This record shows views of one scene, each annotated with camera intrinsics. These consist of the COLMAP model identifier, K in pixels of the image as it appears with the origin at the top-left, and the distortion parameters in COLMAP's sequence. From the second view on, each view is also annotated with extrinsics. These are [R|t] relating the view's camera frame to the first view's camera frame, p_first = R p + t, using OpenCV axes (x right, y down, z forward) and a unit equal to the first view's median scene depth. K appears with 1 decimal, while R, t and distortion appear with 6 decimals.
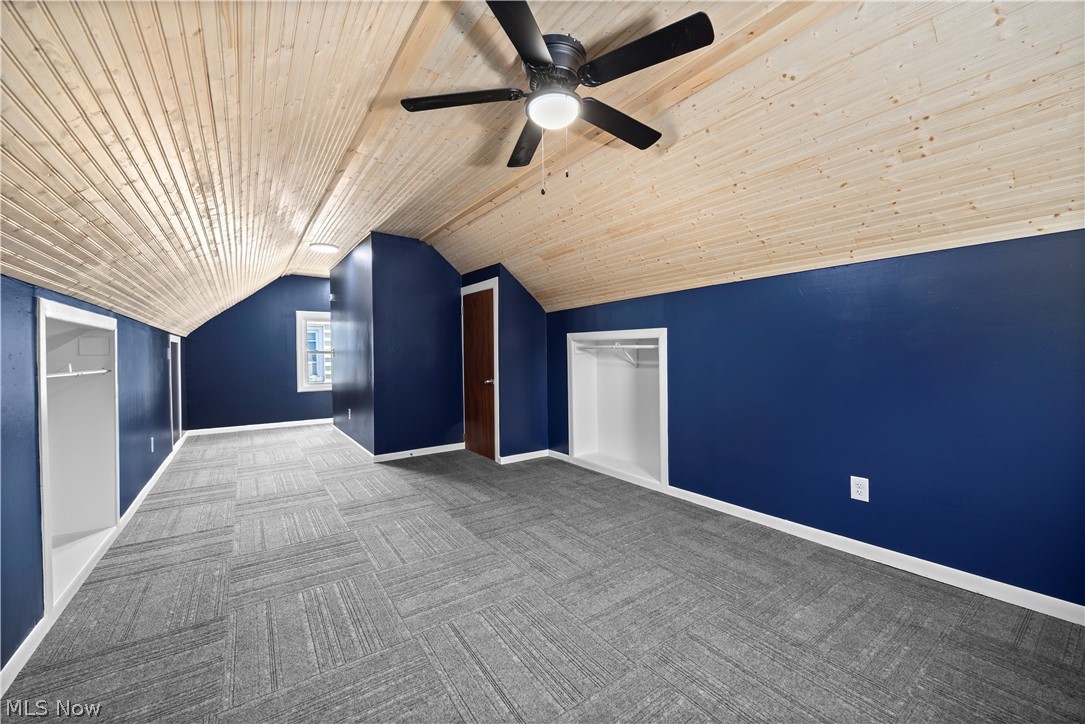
lens RADIAL K [[421.8, 0, 544.7], [0, 421.8, 363.1], [0, 0, 1]] dist [-0.002984, 0.000241]
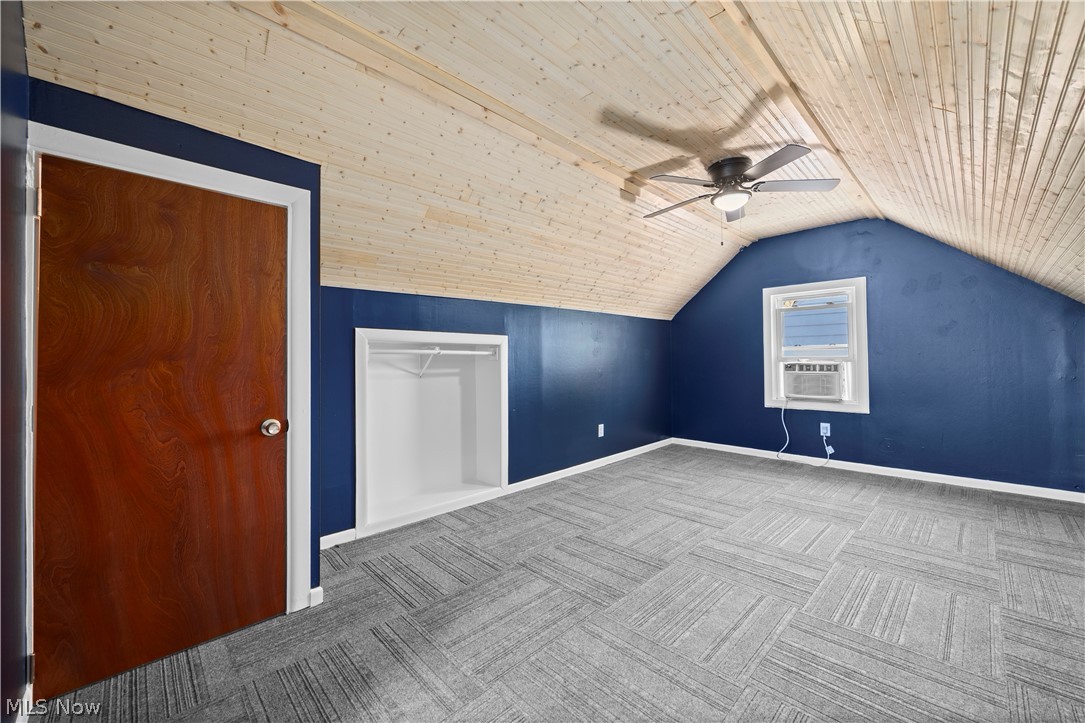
lens RADIAL K [[421.8, 0, 544.2], [0, 421.8, 355.0], [0, 0, 1]] dist [-0.002984, 0.000241]
pose [[-0.152916, 0.021925, 0.987996, -0.810072], [0.035302, 0.999237, -0.016711, -0.014571], [-0.987608, 0.032323, -0.153574, 1.121387]]
